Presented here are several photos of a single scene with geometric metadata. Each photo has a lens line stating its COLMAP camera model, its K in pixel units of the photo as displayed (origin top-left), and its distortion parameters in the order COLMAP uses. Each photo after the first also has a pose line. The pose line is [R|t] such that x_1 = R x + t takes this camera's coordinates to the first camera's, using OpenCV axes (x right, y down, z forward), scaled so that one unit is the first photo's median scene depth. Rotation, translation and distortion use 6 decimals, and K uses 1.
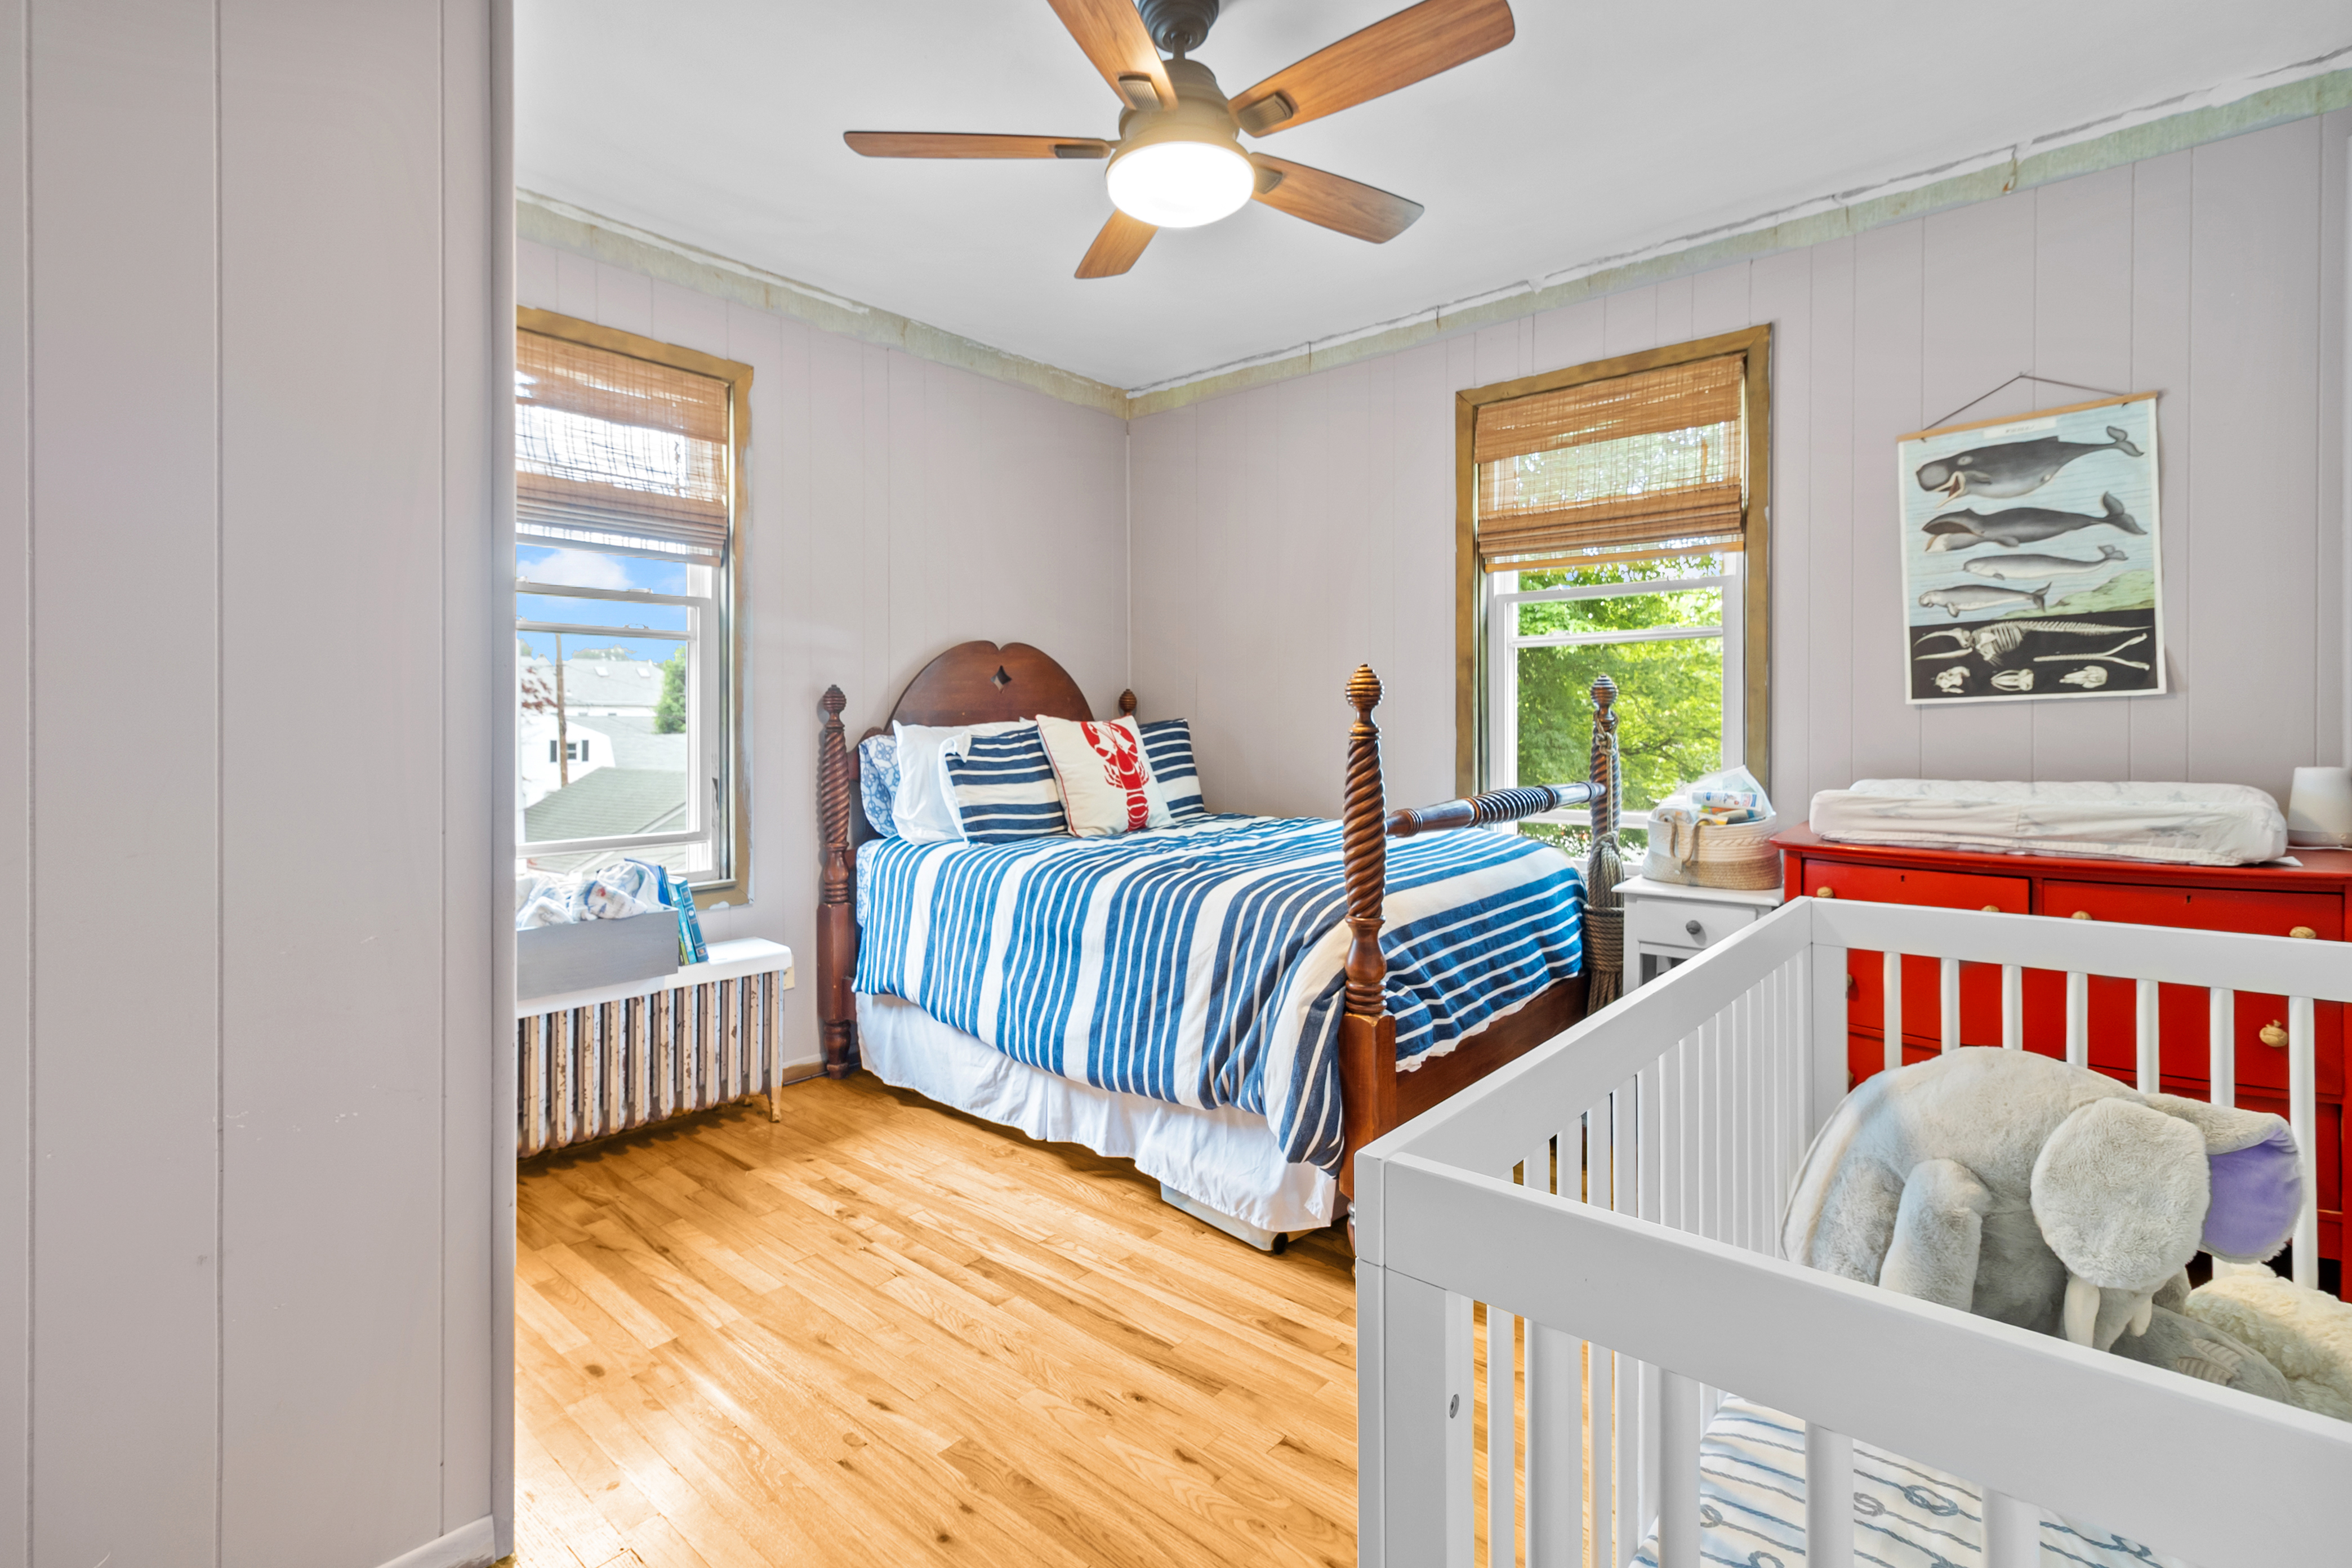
lens RADIAL K [[1072.8, 0, 1172.1], [0, 1072.8, 722.3], [0, 0, 1]] dist [0.009559, -0.000432]
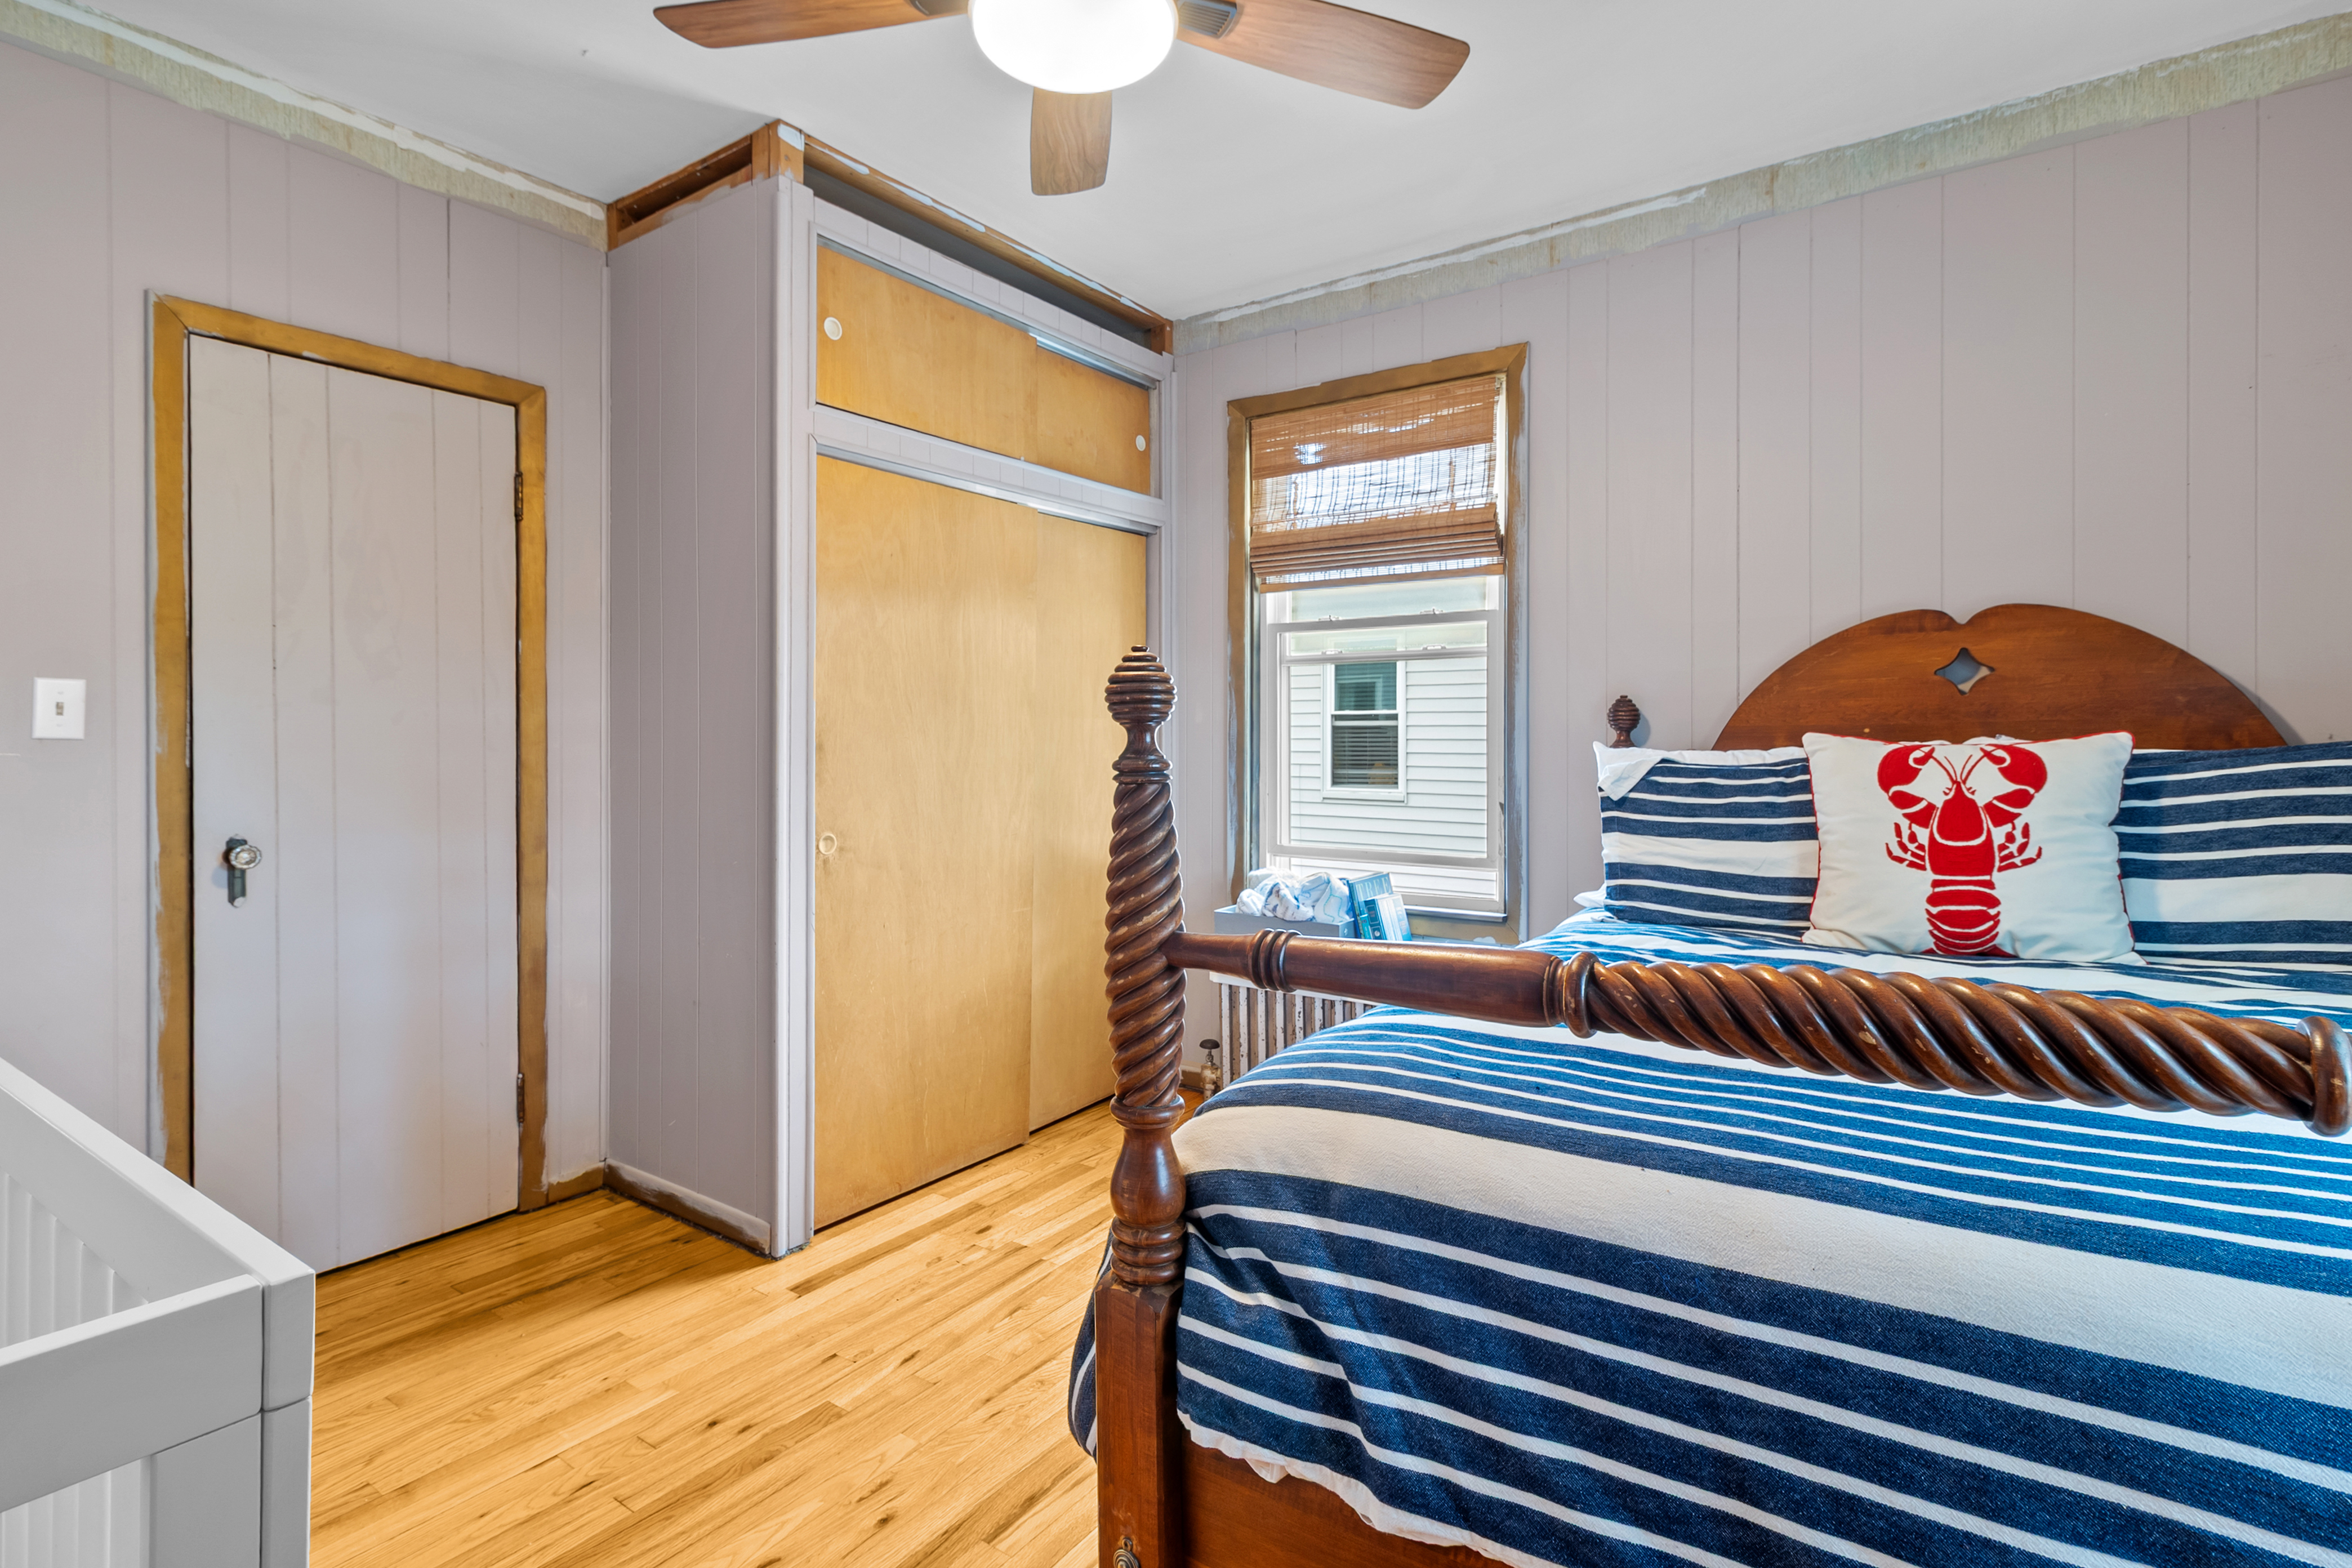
lens RADIAL K [[1072.8, 0, 1135.8], [0, 1072.8, 731.1], [0, 0, 1]] dist [0.009559, -0.000432]
pose [[0.117406, -0.007351, -0.993057, 0.472364], [-0.001244, 0.999971, -0.007549, -0.002895], [0.993083, 0.002122, 0.117394, 0.600572]]
